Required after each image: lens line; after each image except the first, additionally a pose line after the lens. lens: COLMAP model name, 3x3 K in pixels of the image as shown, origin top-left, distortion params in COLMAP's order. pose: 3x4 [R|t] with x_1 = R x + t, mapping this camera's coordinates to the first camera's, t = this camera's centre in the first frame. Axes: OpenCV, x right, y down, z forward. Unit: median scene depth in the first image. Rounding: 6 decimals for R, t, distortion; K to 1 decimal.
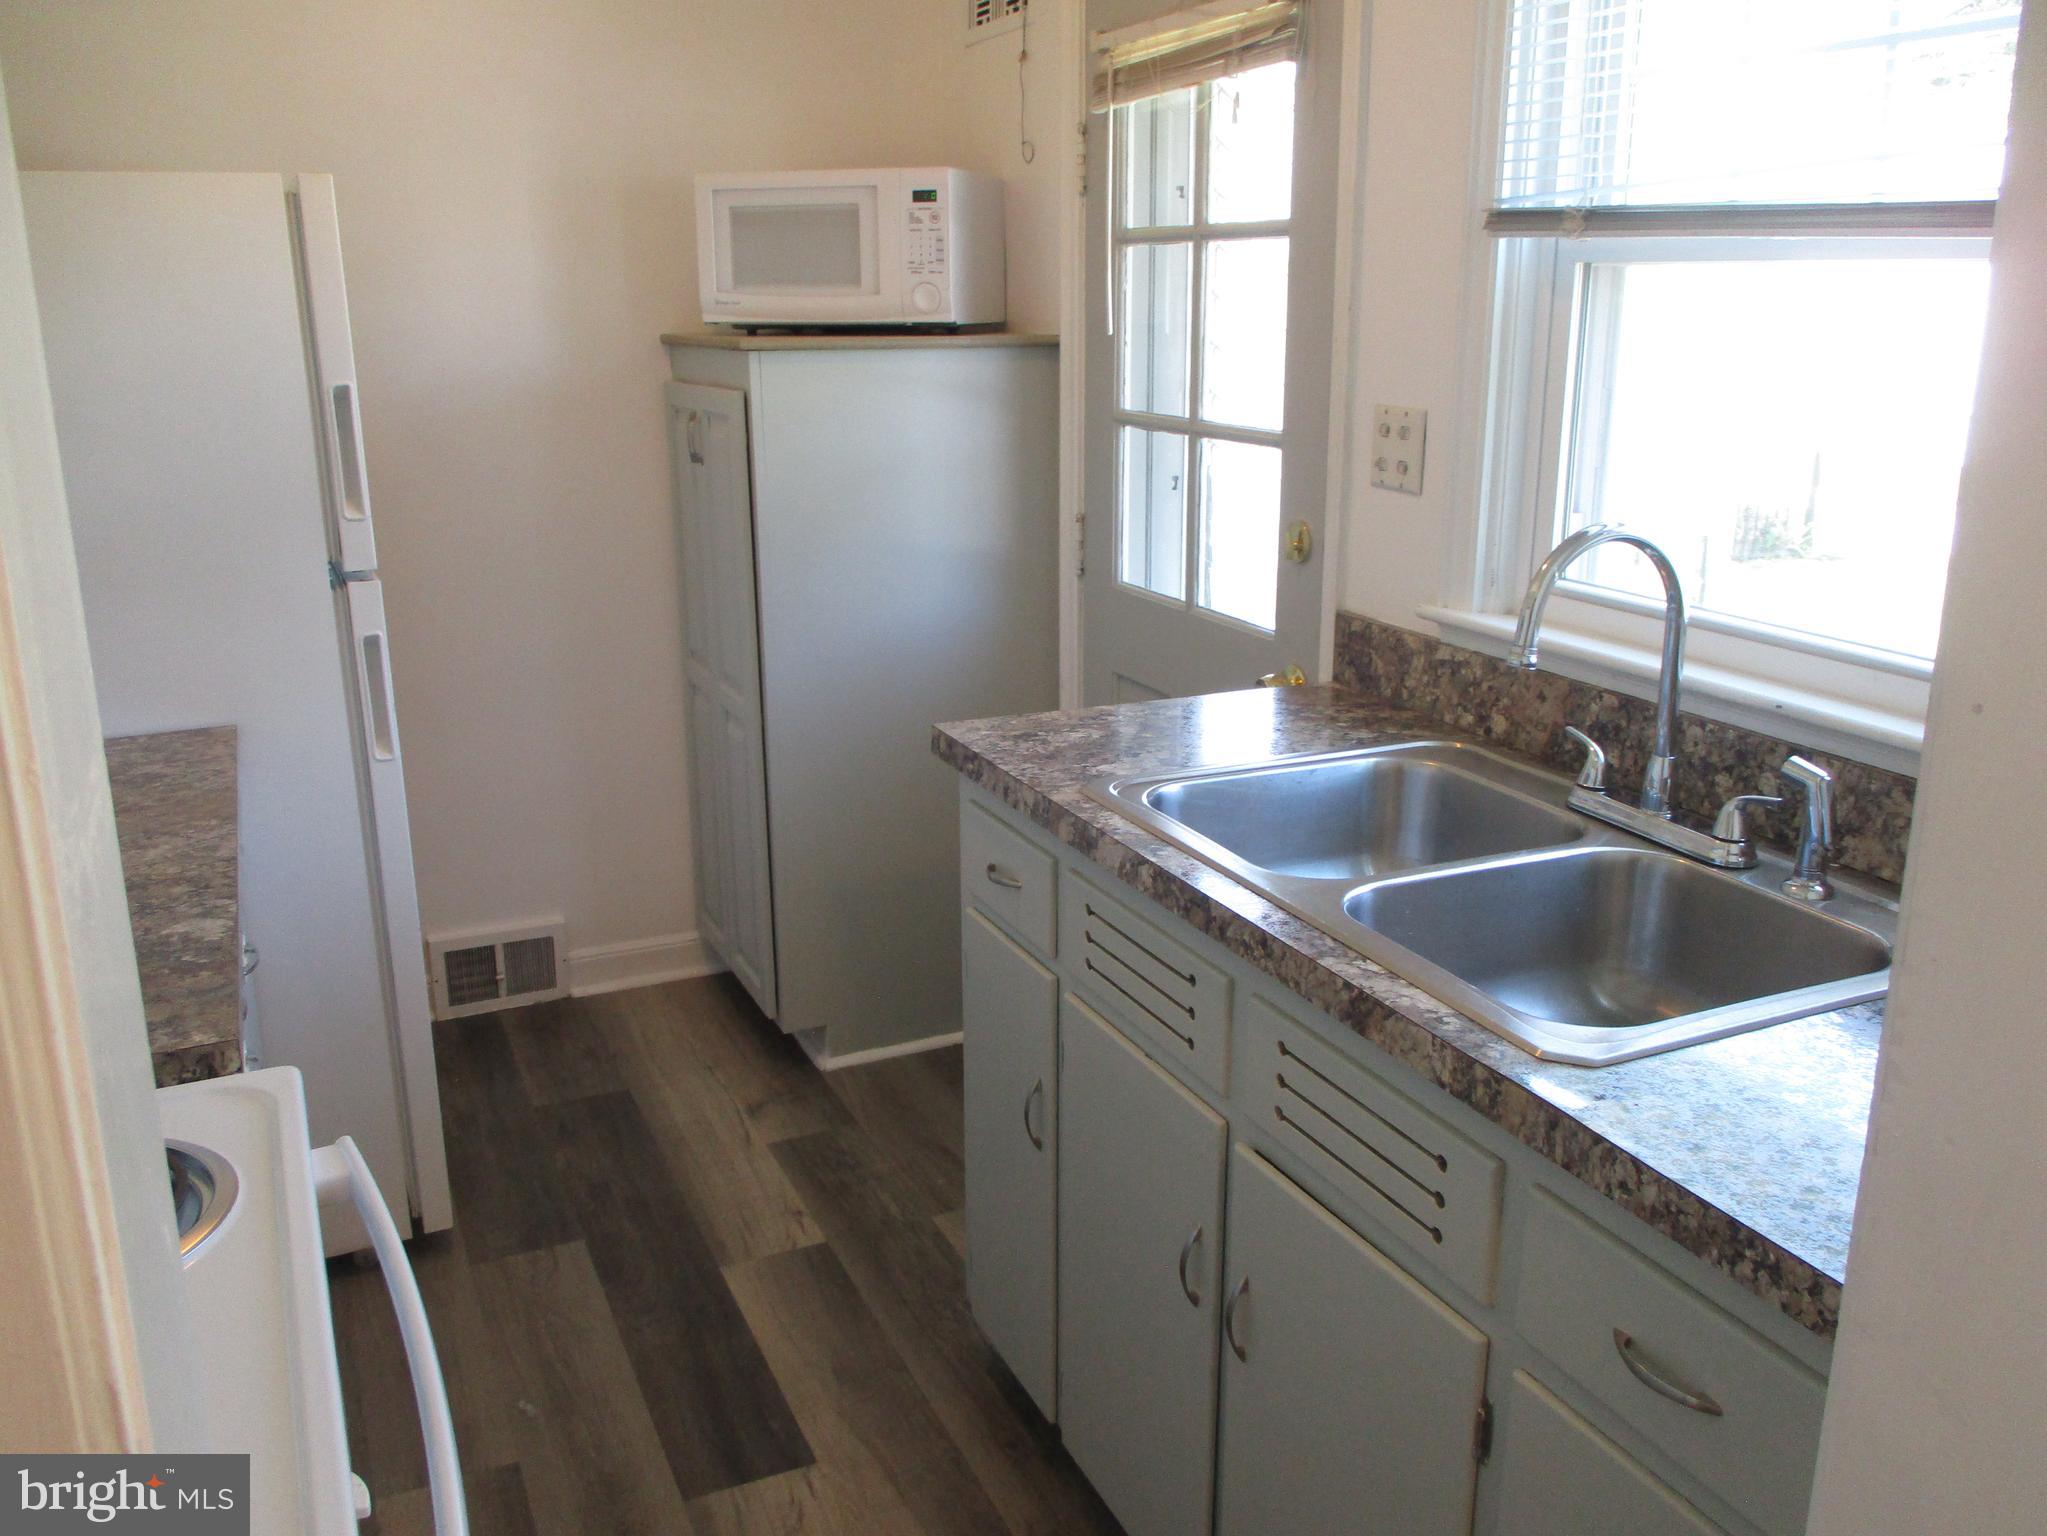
lens RADIAL K [[1709.3, 0, 1031.4], [0, 1709.3, 765.8], [0, 0, 1]] dist [-0.040601, 0.030807]
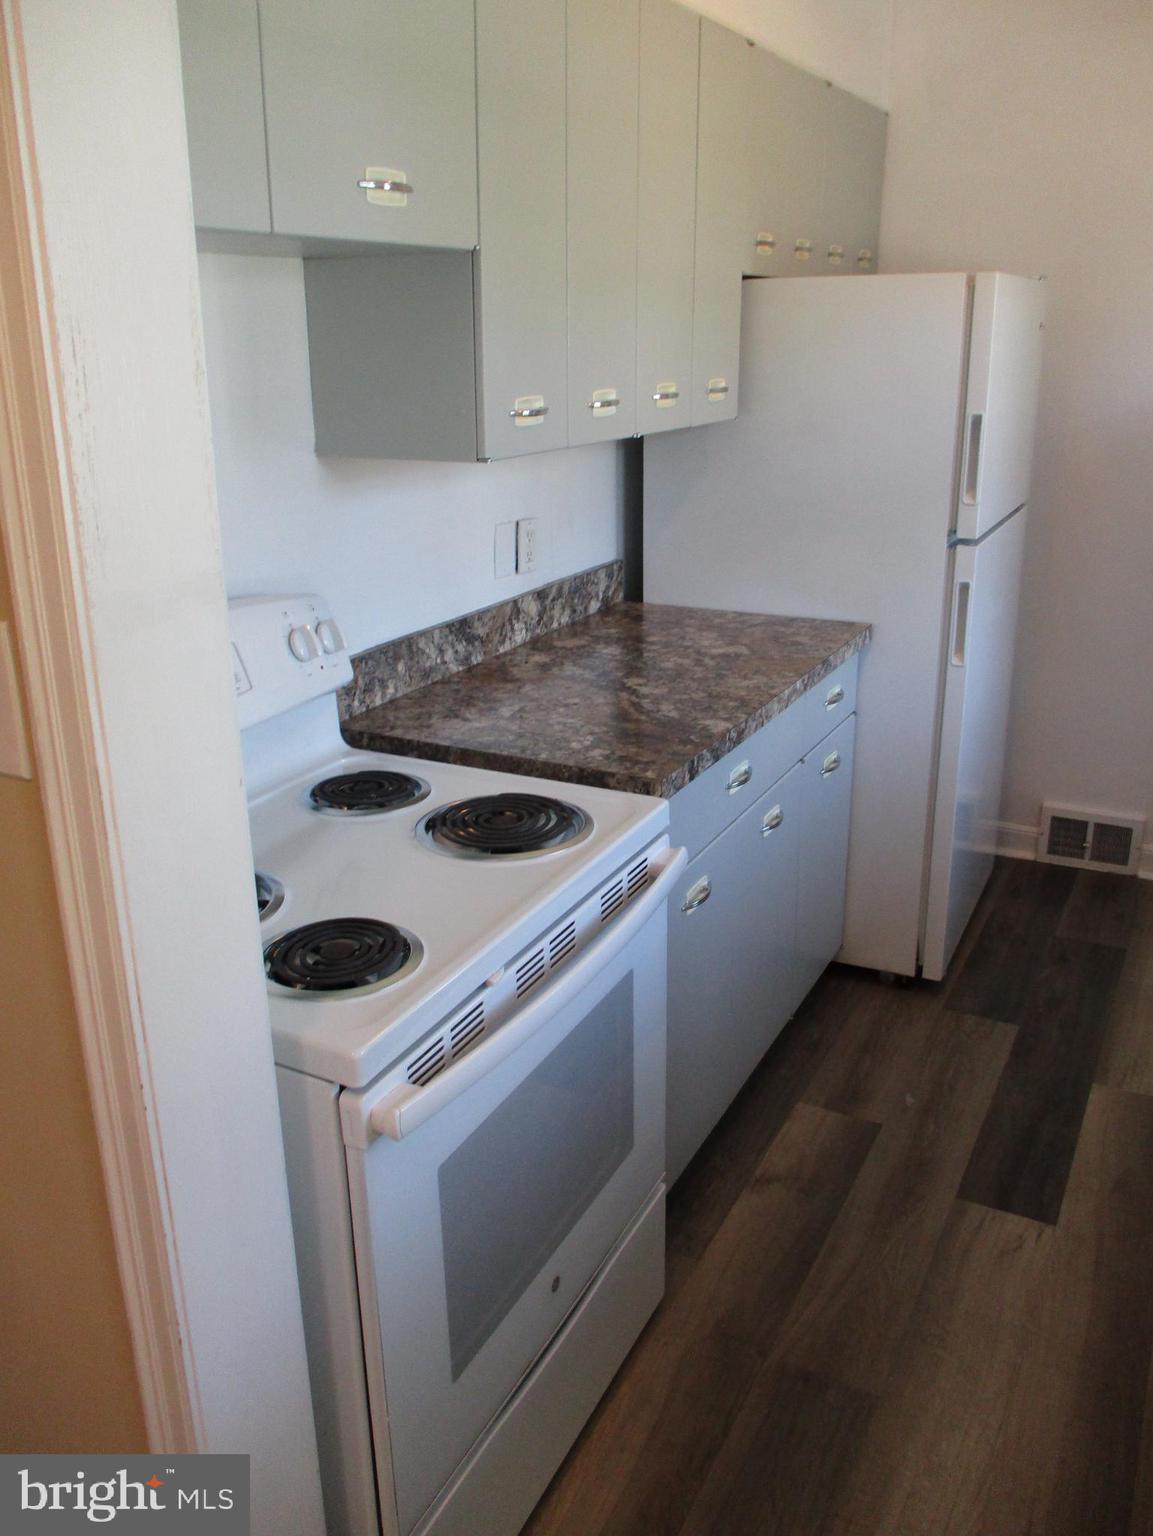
lens RADIAL K [[1282.6, 0, 550.8], [0, 1282.6, 753.4], [0, 0, 1]] dist [-0.040601, 0.030807]
pose [[0.601823, 0.252380, -0.757703, 0.249097], [-0.203649, 0.965886, 0.159971, -0.031915], [0.772228, 0.058031, 0.632690, 0.009985]]
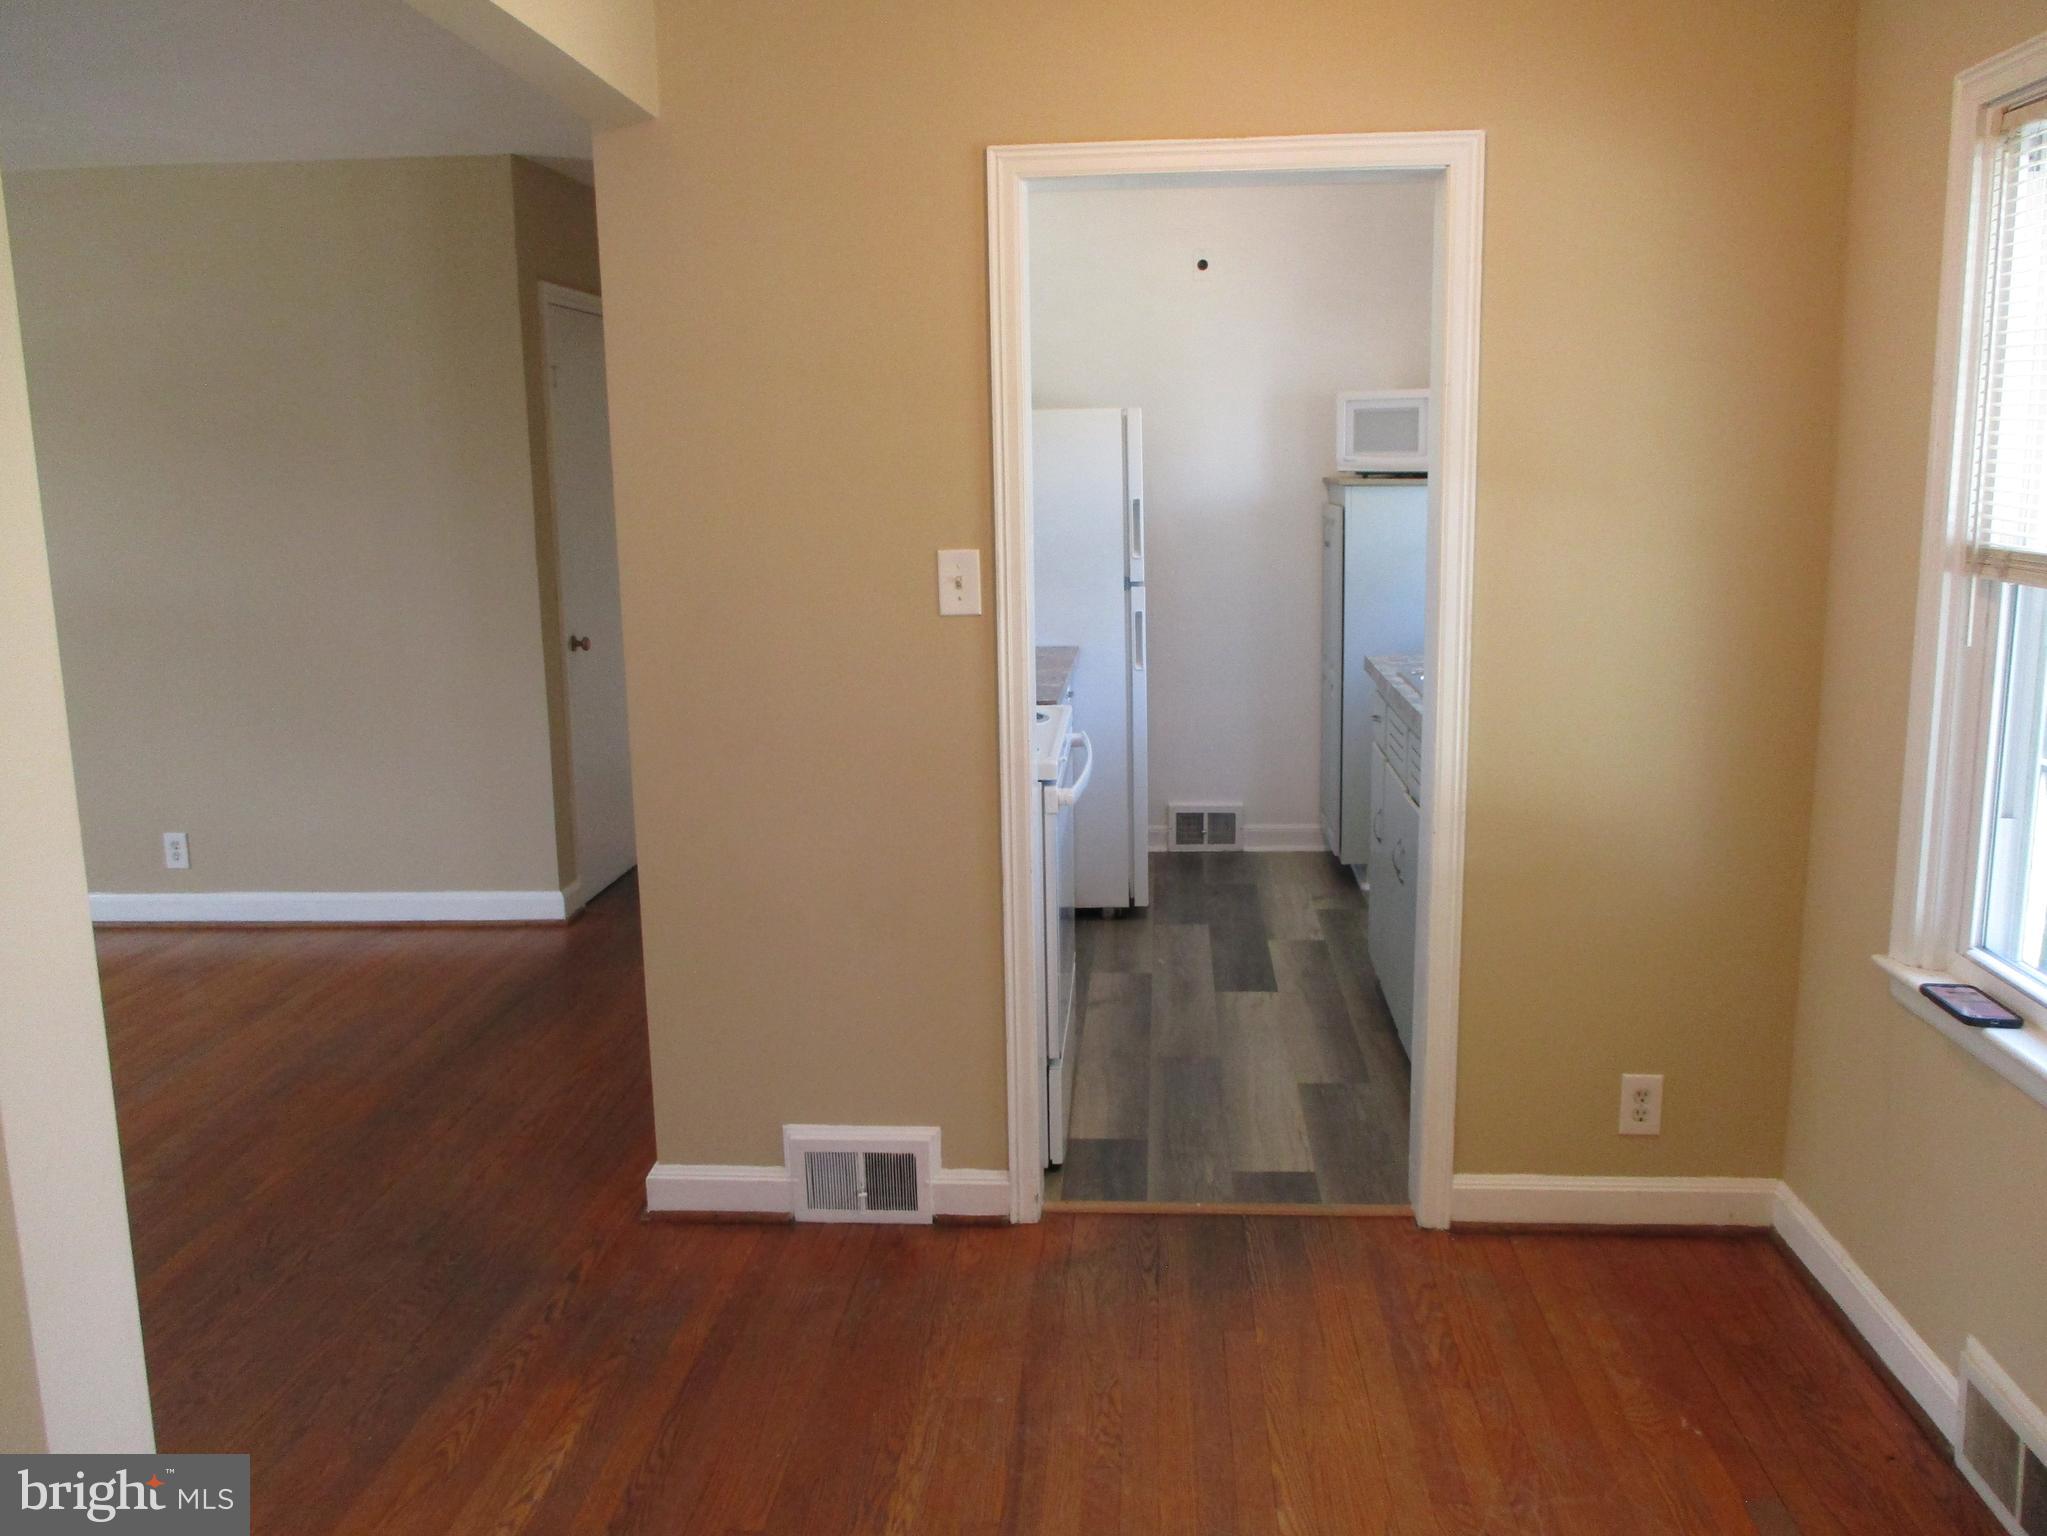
lens RADIAL K [[1709.3, 0, 1033.6], [0, 1709.3, 770.4], [0, 0, 1]] dist [-0.040601, 0.030807]
pose [[0.878146, 0.080038, -0.471649, 0.482488], [-0.116129, 0.992080, -0.047861, 0.217862], [0.464083, 0.096801, 0.880486, -0.866606]]
